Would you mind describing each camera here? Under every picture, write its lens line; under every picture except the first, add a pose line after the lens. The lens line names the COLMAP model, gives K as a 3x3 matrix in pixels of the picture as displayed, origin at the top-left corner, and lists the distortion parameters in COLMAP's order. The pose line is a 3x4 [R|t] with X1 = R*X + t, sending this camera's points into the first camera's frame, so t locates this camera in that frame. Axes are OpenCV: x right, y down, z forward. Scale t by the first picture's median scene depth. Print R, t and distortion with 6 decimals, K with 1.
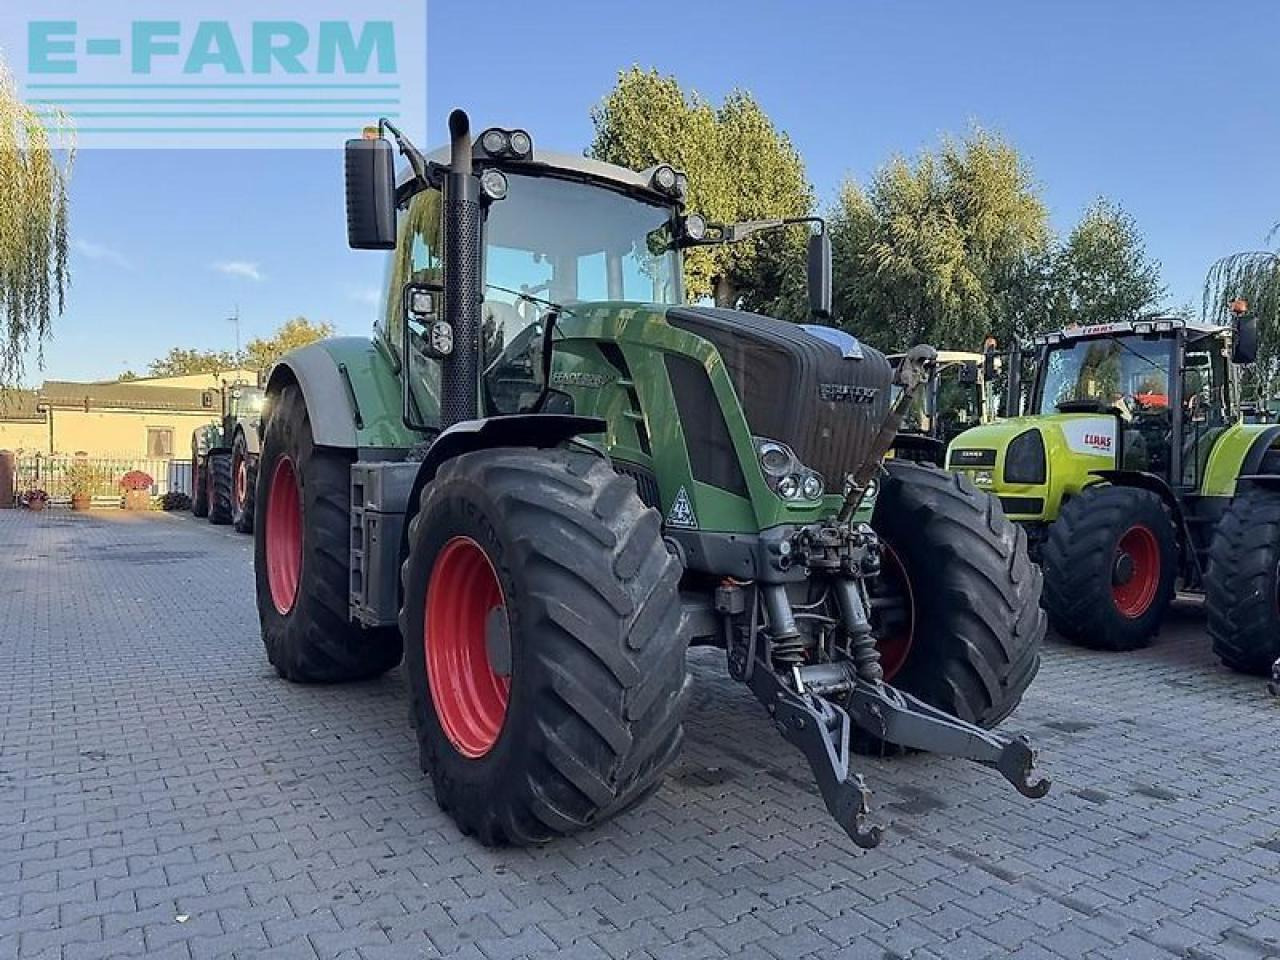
lens RADIAL K [[907.1, 0, 642.1], [0, 907.1, 481.6], [0, 0, 1]] dist [0.031998, -0.036560]
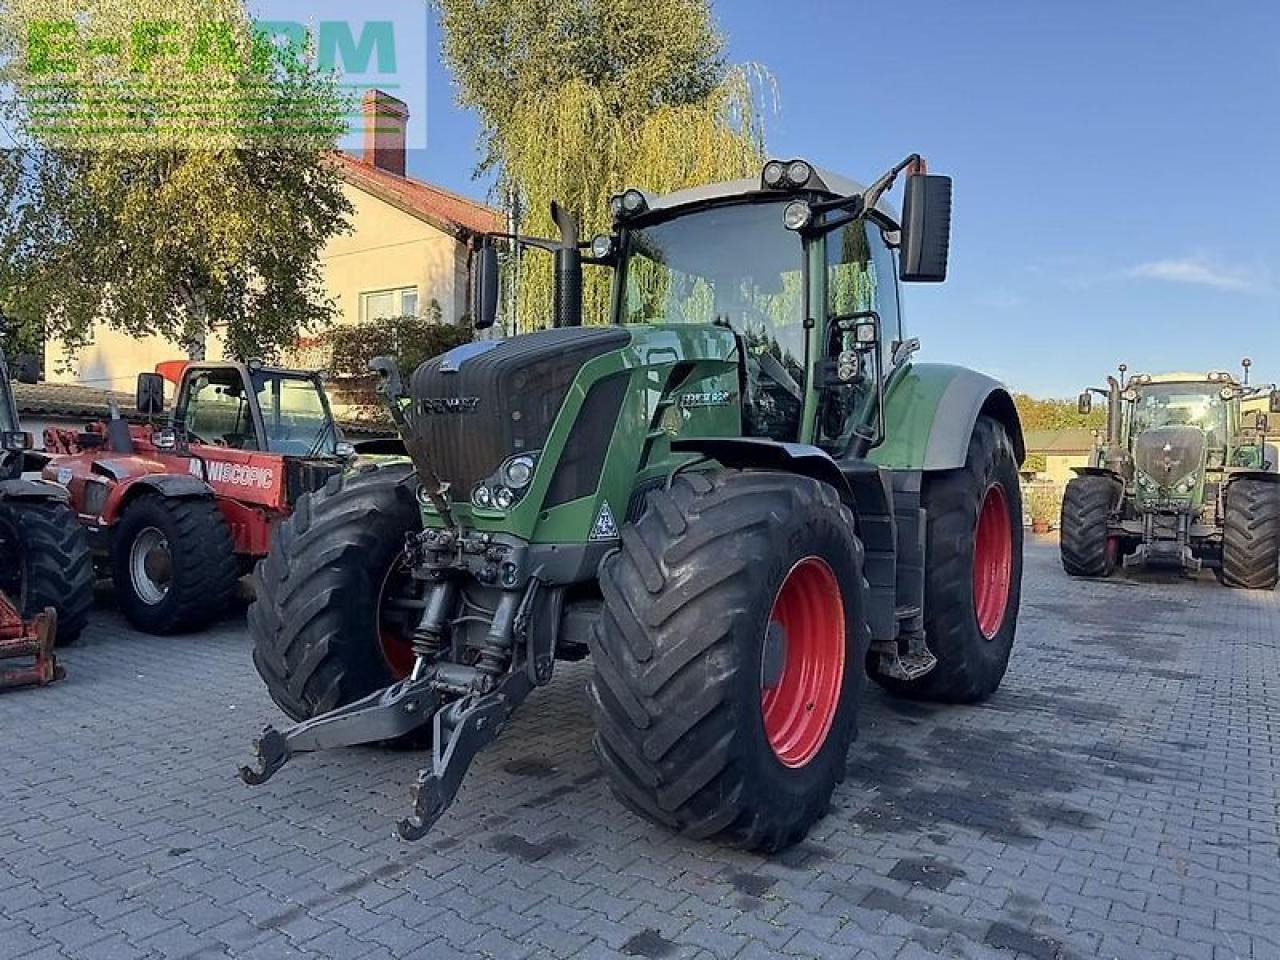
lens RADIAL K [[907.1, 0, 648.2], [0, 907.1, 485.9], [0, 0, 1]] dist [0.031998, -0.036560]
pose [[0.396097, -0.002040, -0.918206, 1.032069], [-0.025283, 0.999594, -0.013128, 0.002207], [0.917861, 0.028415, 0.395885, 0.647192]]
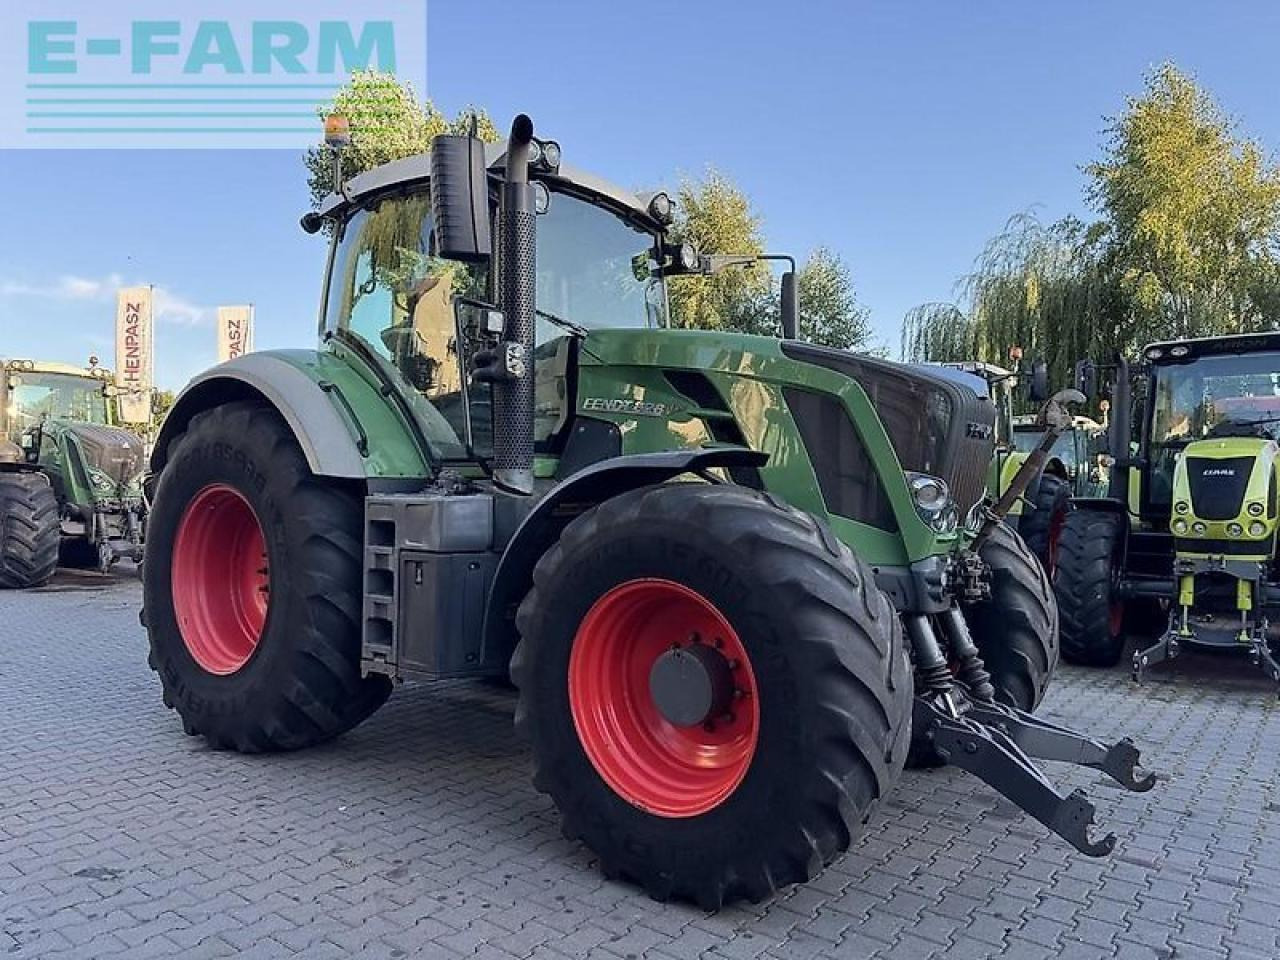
lens RADIAL K [[907.1, 0, 636.0], [0, 907.1, 485.0], [0, 0, 1]] dist [0.031998, -0.036560]
pose [[0.944181, -0.004085, 0.329401, -0.407615], [0.009380, 0.999851, -0.014485, -0.018063], [-0.329293, 0.016766, 0.944079, 0.098996]]
